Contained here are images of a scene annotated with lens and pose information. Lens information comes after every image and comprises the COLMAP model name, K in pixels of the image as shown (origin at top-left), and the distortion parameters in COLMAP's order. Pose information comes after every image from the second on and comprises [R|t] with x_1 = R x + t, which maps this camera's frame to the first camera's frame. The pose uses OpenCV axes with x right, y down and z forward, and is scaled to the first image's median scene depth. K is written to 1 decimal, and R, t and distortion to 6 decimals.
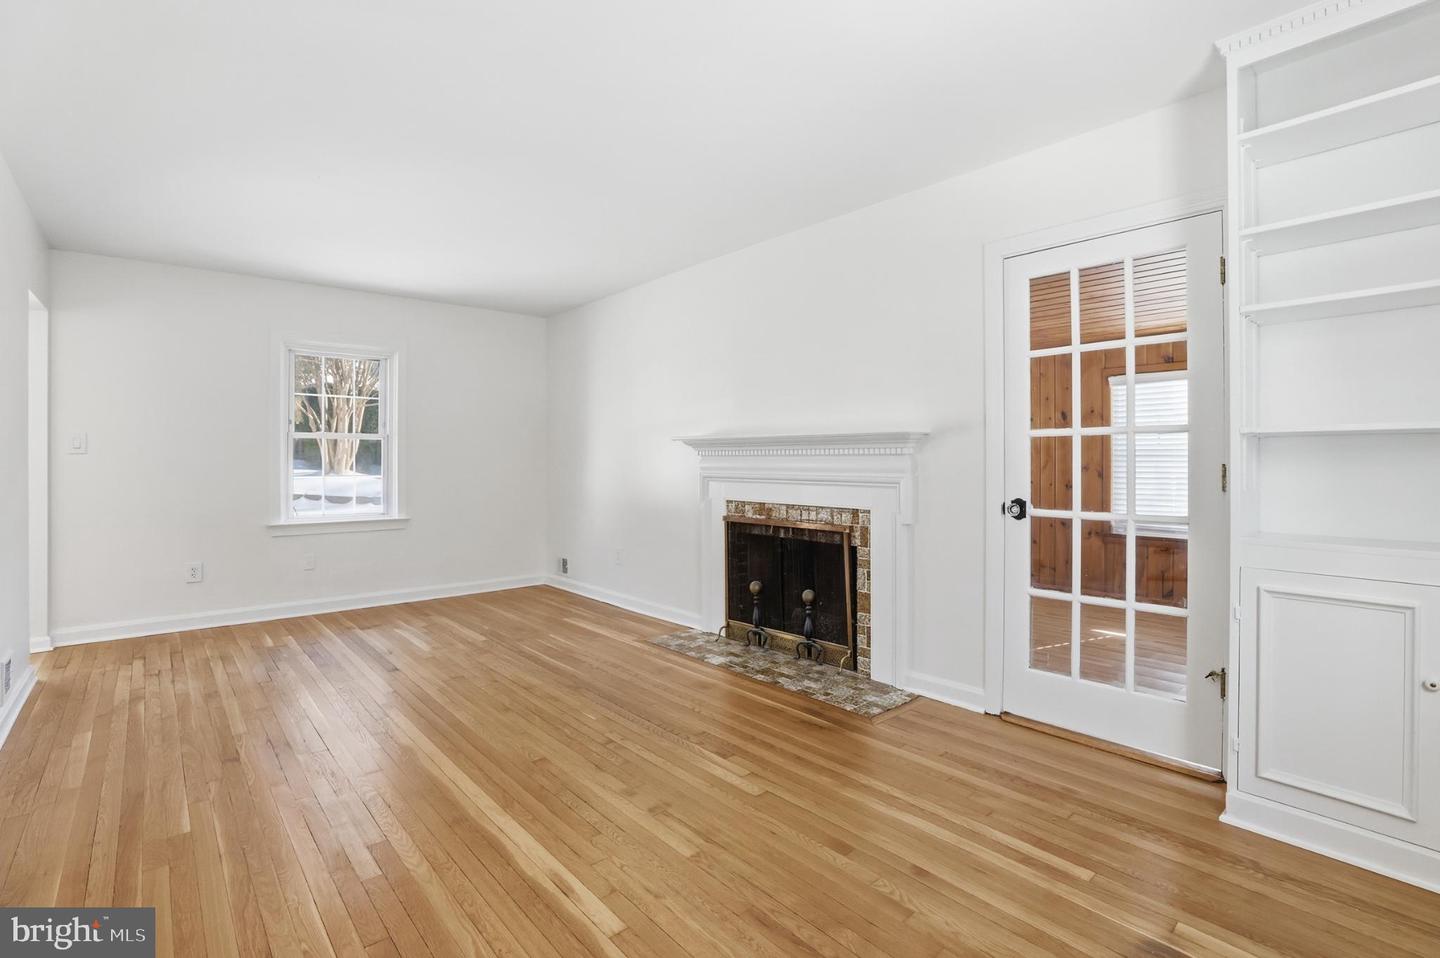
lens RADIAL K [[666.2, 0, 716.5], [0, 666.2, 469.2], [0, 0, 1]] dist [-0.028692, 0.005263]
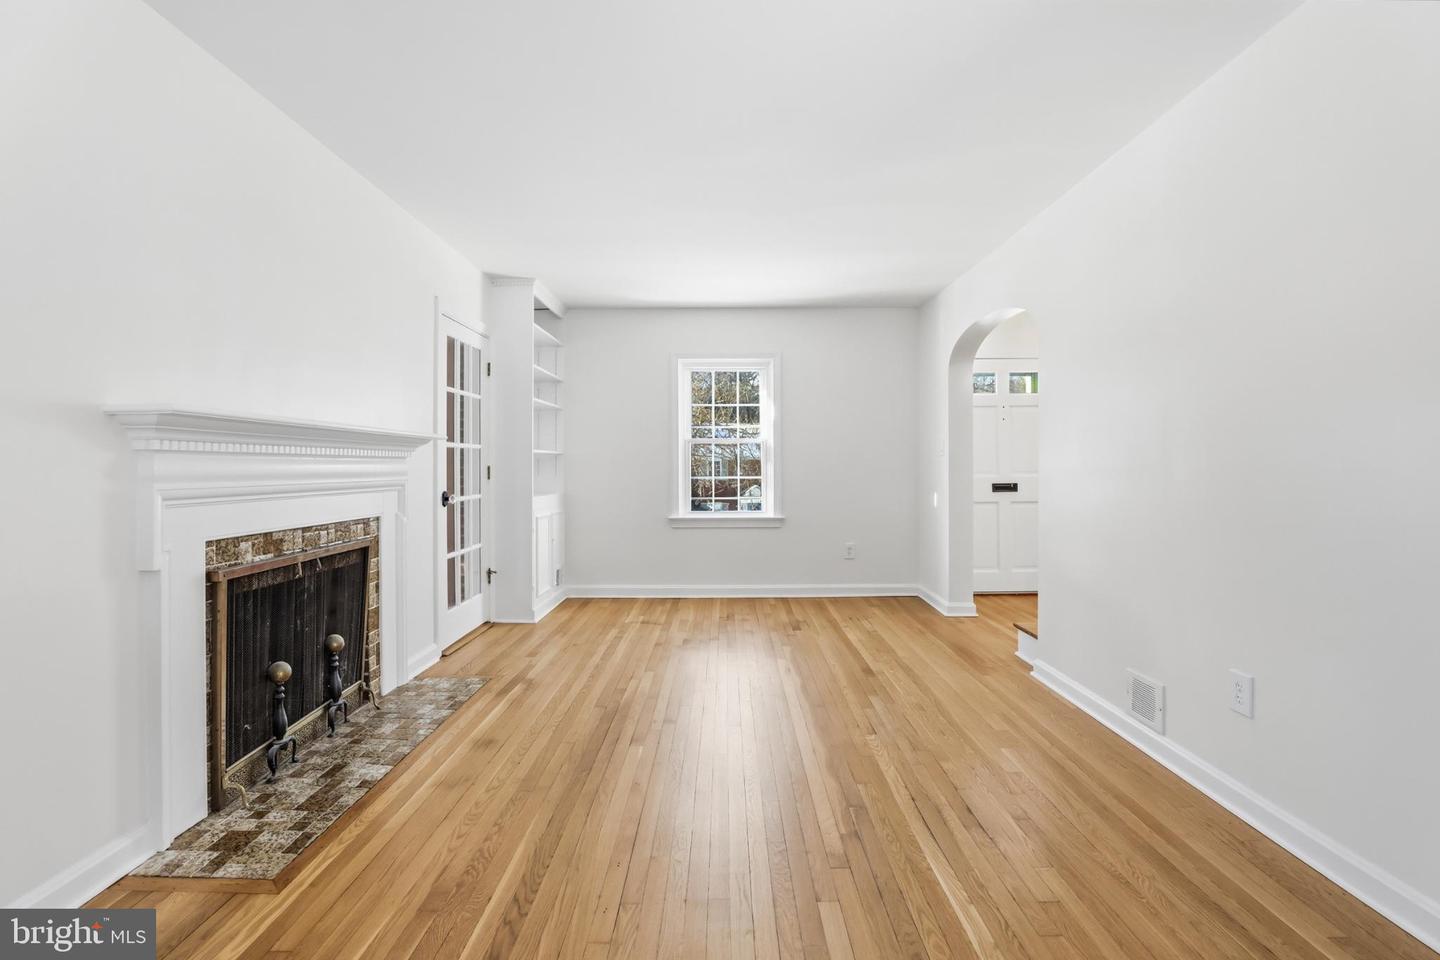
lens RADIAL K [[666.2, 0, 719.5], [0, 666.2, 471.8], [0, 0, 1]] dist [-0.028692, 0.005263]
pose [[-0.751218, -0.007303, 0.660014, -0.720795], [0.003795, 0.999874, 0.015383, -0.014032], [-0.660044, 0.014060, -0.751096, 1.343225]]
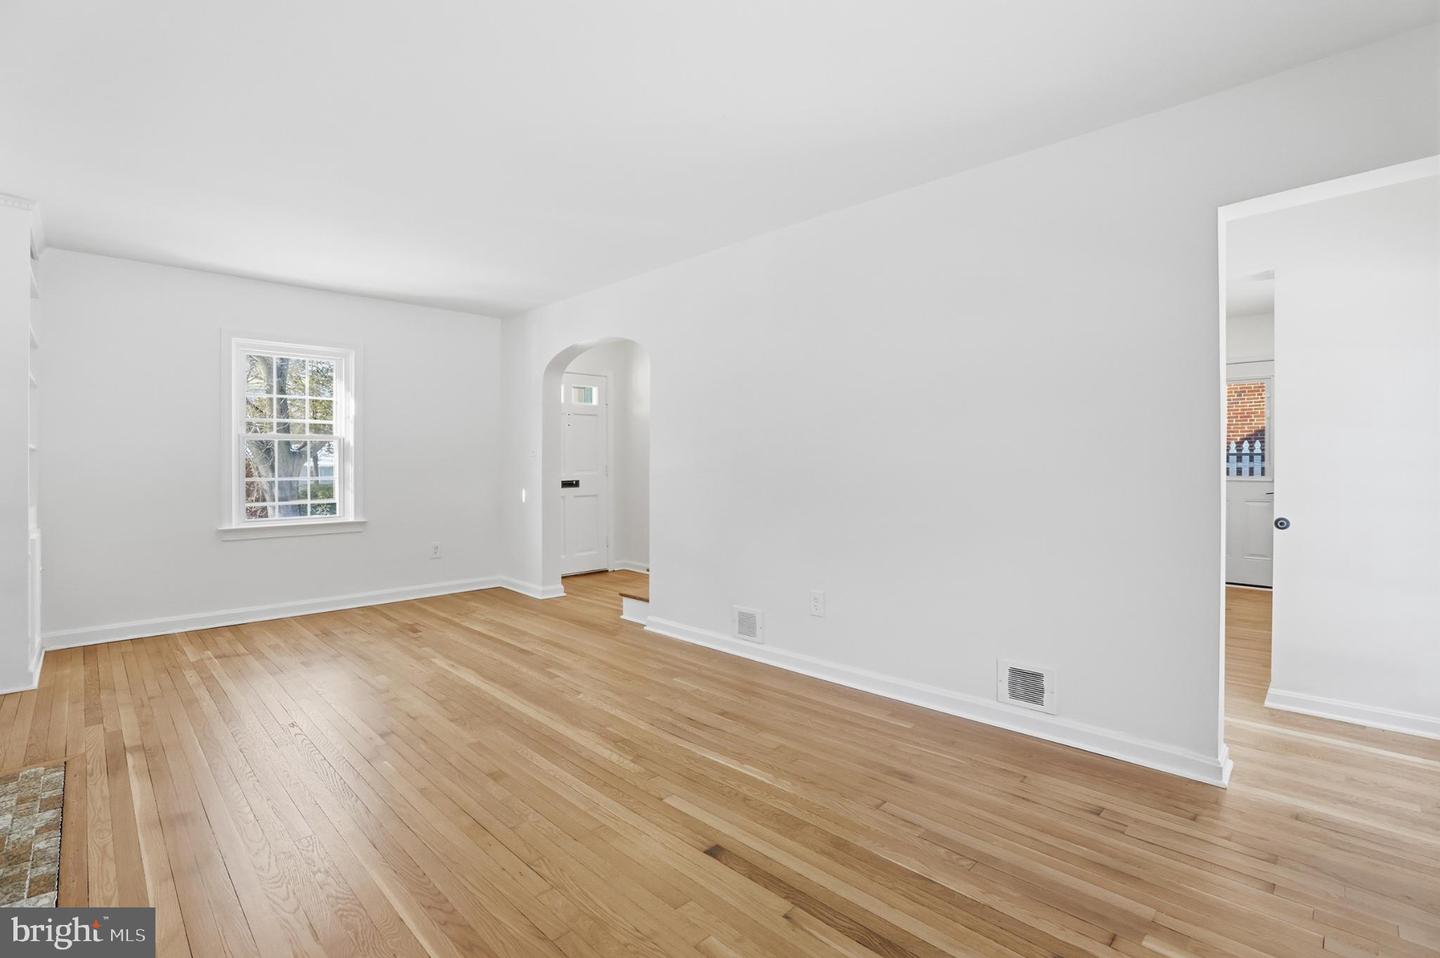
lens RADIAL K [[666.2, 0, 712.4], [0, 666.2, 470.3], [0, 0, 1]] dist [-0.028692, 0.005263]
pose [[-0.997465, -0.001943, -0.071127, -0.461805], [-0.003172, 0.999848, 0.017172, -0.020626], [0.071083, 0.017354, -0.997319, 1.571834]]
